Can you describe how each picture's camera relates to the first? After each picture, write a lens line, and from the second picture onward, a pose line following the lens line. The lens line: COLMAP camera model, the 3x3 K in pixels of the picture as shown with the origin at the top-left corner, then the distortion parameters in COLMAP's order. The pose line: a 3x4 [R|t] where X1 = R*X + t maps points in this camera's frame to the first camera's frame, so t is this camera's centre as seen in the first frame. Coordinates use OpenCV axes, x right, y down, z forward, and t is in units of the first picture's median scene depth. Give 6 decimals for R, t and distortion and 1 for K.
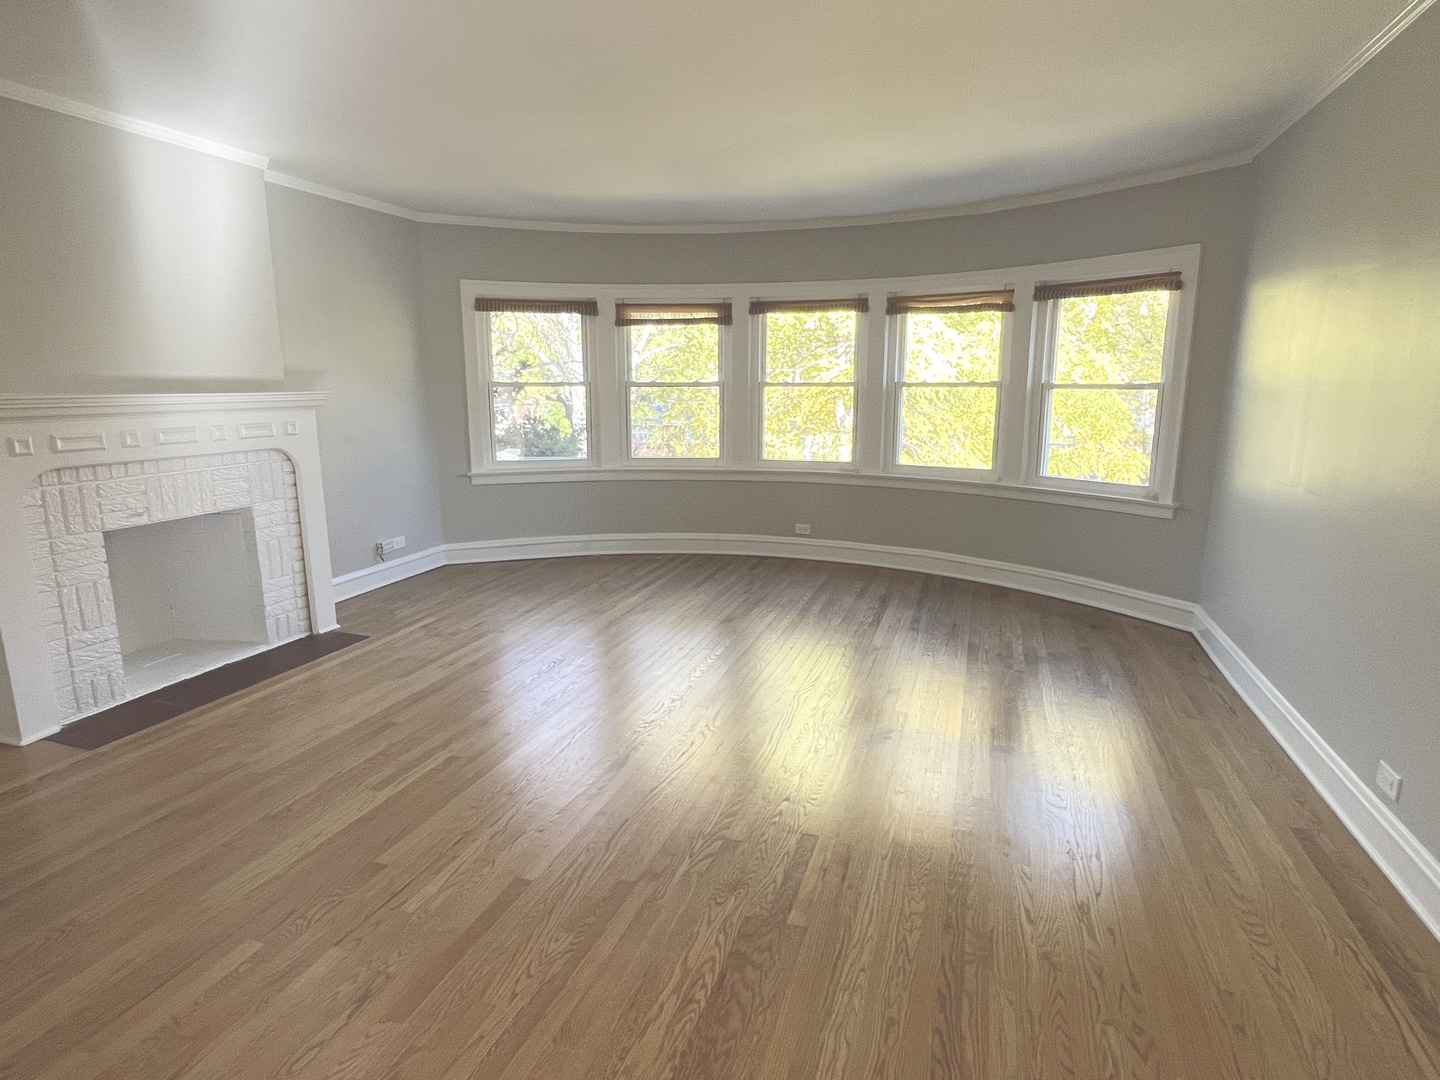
lens RADIAL K [[804.3, 0, 720.0], [0, 804.3, 540.0], [0, 0, 1]] dist [-0.004079, 0.001080]
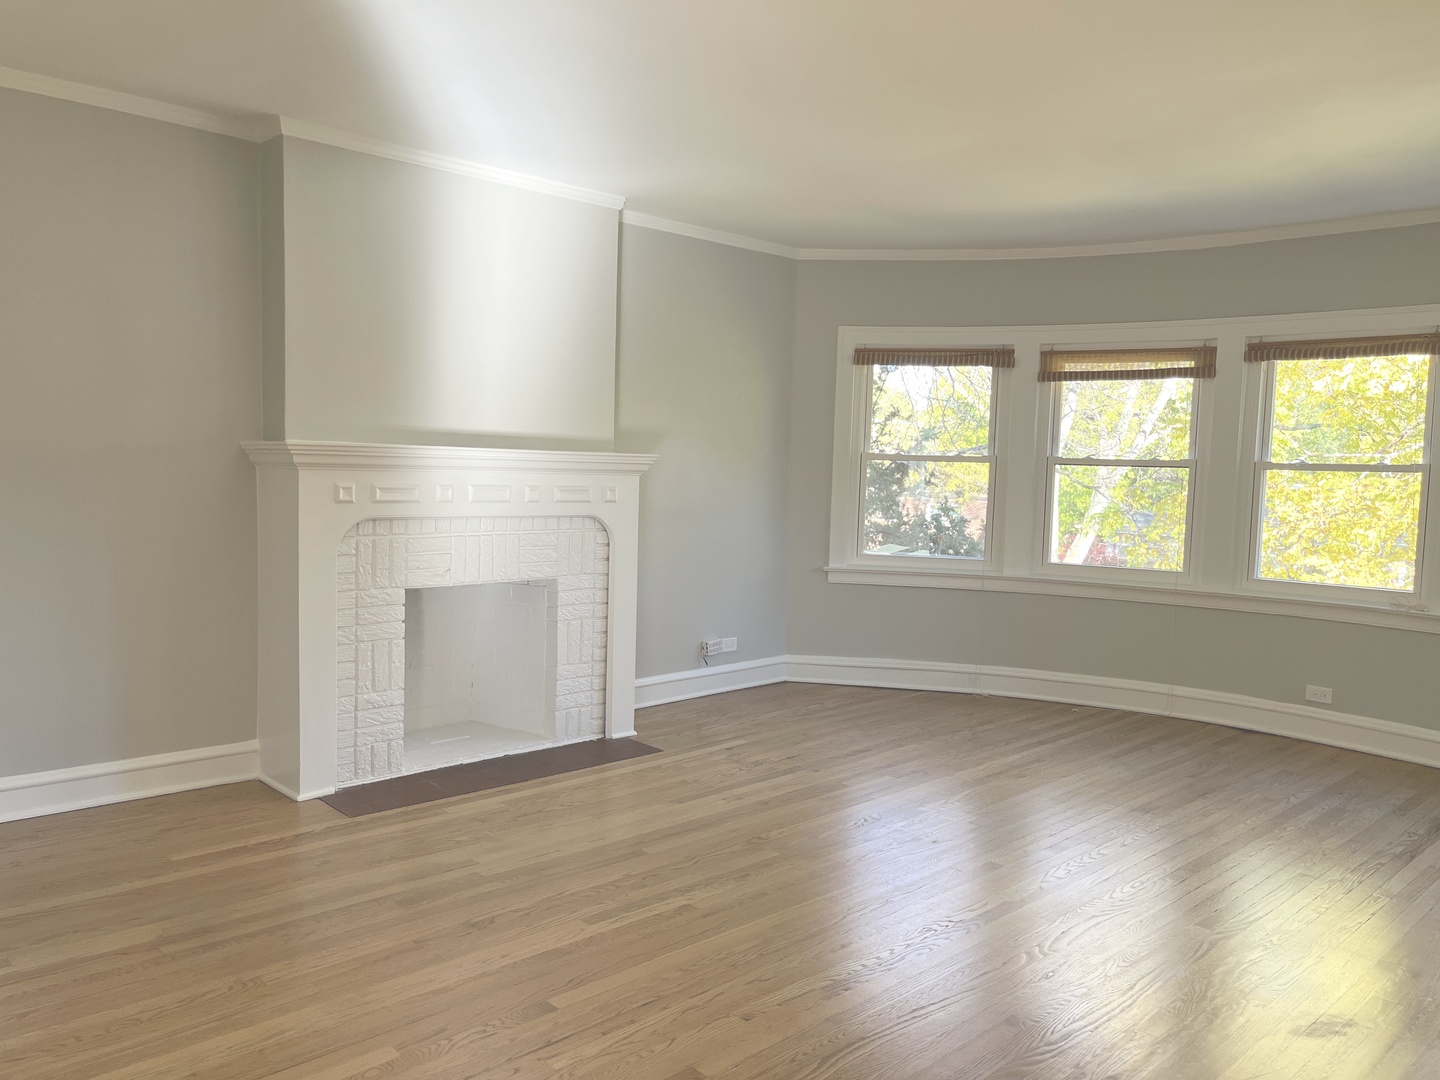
lens RADIAL K [[1105.3, 0, 720.0], [0, 1105.3, 540.0], [0, 0, 1]] dist [0.068835, -0.091252]
pose [[0.883851, 0.057923, -0.464168, 0.123989], [-0.118638, 0.987616, -0.102663, 0.017892], [0.452473, 0.145807, 0.879777, 0.006438]]
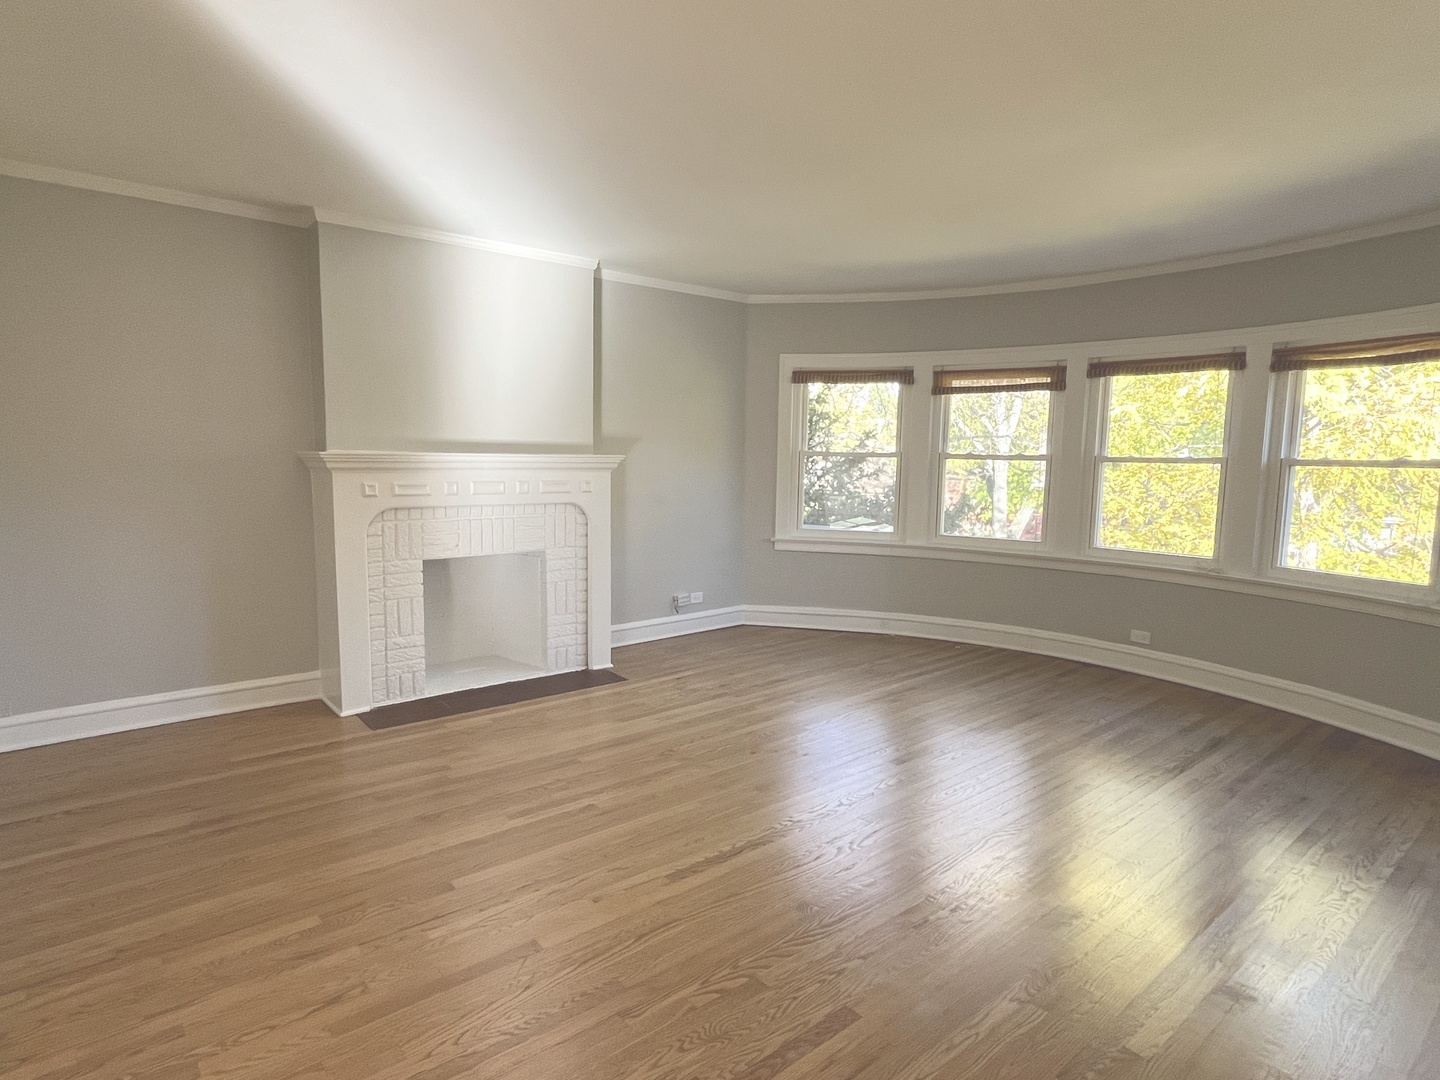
lens RADIAL K [[804.3, 0, 720.0], [0, 804.3, 540.0], [0, 0, 1]] dist [-0.004079, 0.001080]
pose [[0.849629, 0.071589, -0.522499, 0.222413], [-0.118697, 0.991282, -0.057193, -0.018853], [0.513849, 0.110611, 0.850720, 0.121327]]
